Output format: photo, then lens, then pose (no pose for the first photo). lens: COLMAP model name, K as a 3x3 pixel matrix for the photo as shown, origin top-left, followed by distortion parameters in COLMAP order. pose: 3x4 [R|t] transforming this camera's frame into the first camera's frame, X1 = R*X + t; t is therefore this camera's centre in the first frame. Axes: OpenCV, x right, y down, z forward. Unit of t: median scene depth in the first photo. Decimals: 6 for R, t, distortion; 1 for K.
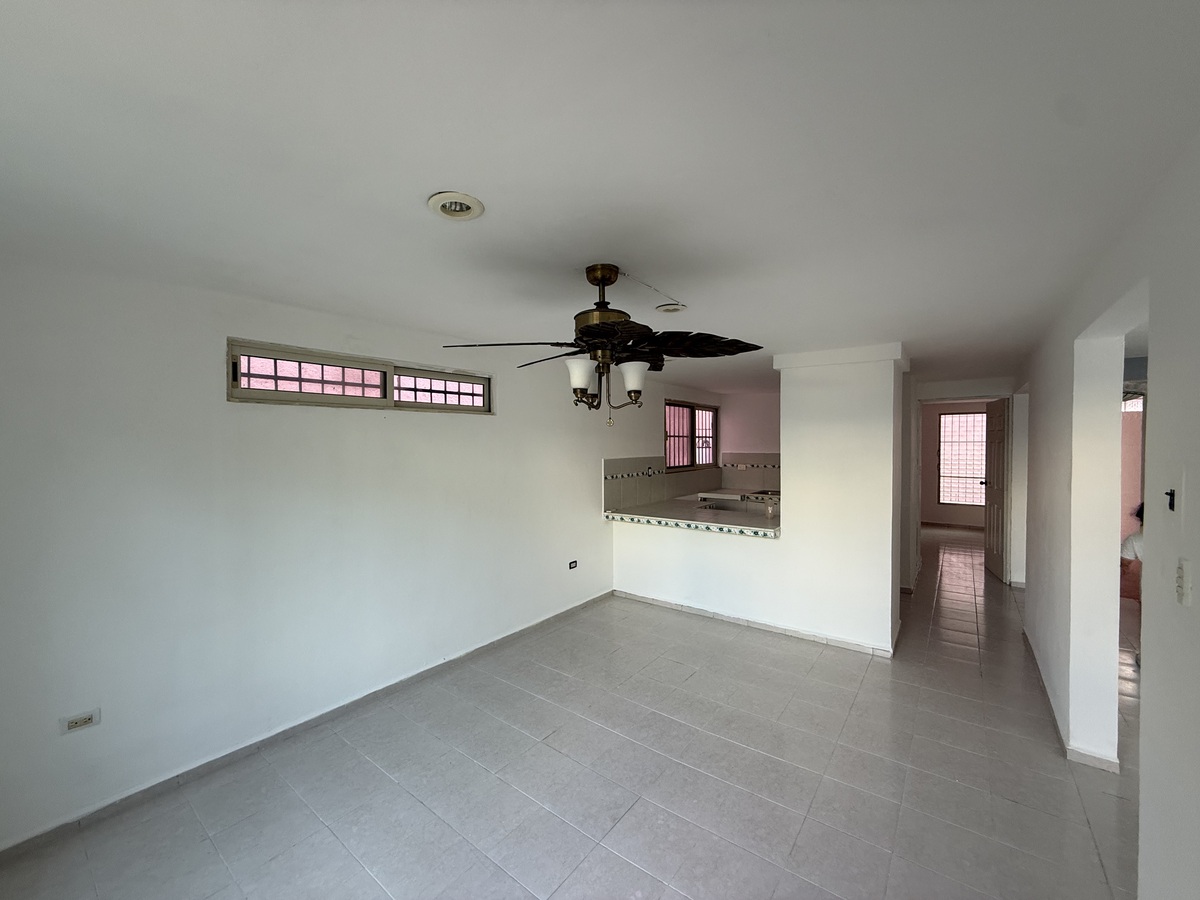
lens RADIAL K [[474.4, 0, 596.4], [0, 474.4, 450.2], [0, 0, 1]] dist [0.000929, 0.000423]
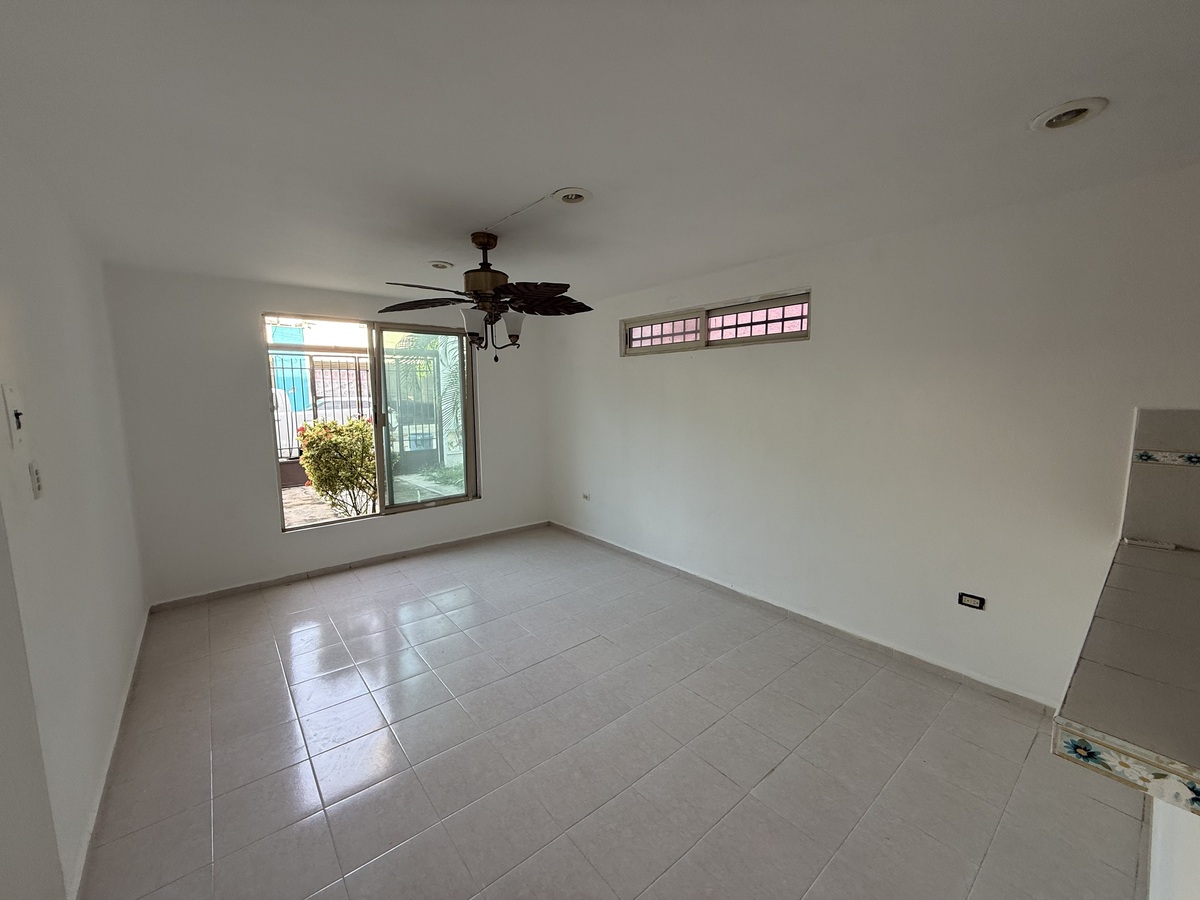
lens RADIAL K [[474.4, 0, 596.4], [0, 474.4, 450.2], [0, 0, 1]] dist [0.000929, 0.000423]
pose [[-0.226032, 0.128640, -0.965589, 0.836564], [-0.006800, 0.991009, 0.133619, 0.006056], [0.974096, 0.036768, -0.223125, 1.082774]]
